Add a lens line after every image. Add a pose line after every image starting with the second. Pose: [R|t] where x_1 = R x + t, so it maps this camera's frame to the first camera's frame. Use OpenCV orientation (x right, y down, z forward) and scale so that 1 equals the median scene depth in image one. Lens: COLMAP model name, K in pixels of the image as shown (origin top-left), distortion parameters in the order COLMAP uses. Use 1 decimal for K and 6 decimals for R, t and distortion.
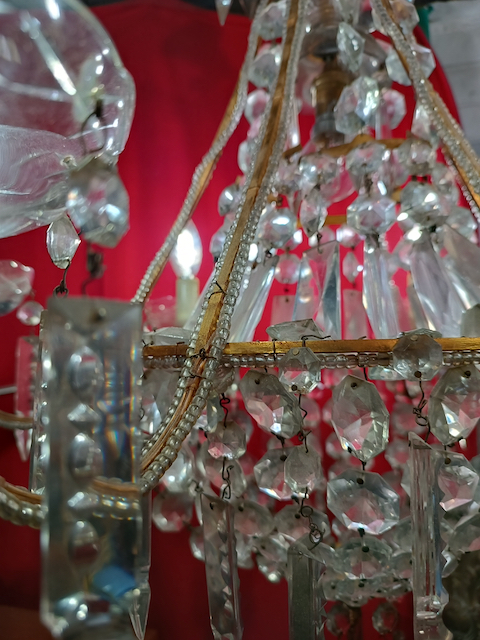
lens RADIAL K [[486.9, 0, 240.0], [0, 486.9, 320.0], [0, 0, 1]] dist [-0.044176, 0.000890]
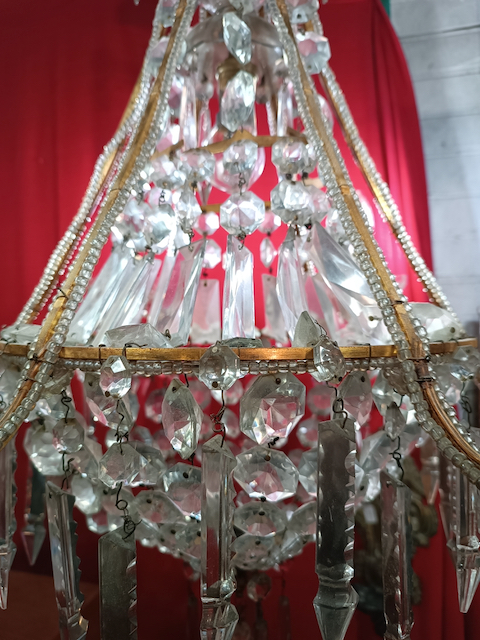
lens RADIAL K [[486.9, 0, 240.0], [0, 486.9, 320.0], [0, 0, 1]] dist [-0.044176, 0.000890]
pose [[0.999951, 0.008854, 0.004405, 0.236159], [-0.009164, 0.997044, 0.076284, -0.063701], [-0.003717, -0.076321, 0.997076, -0.035661]]
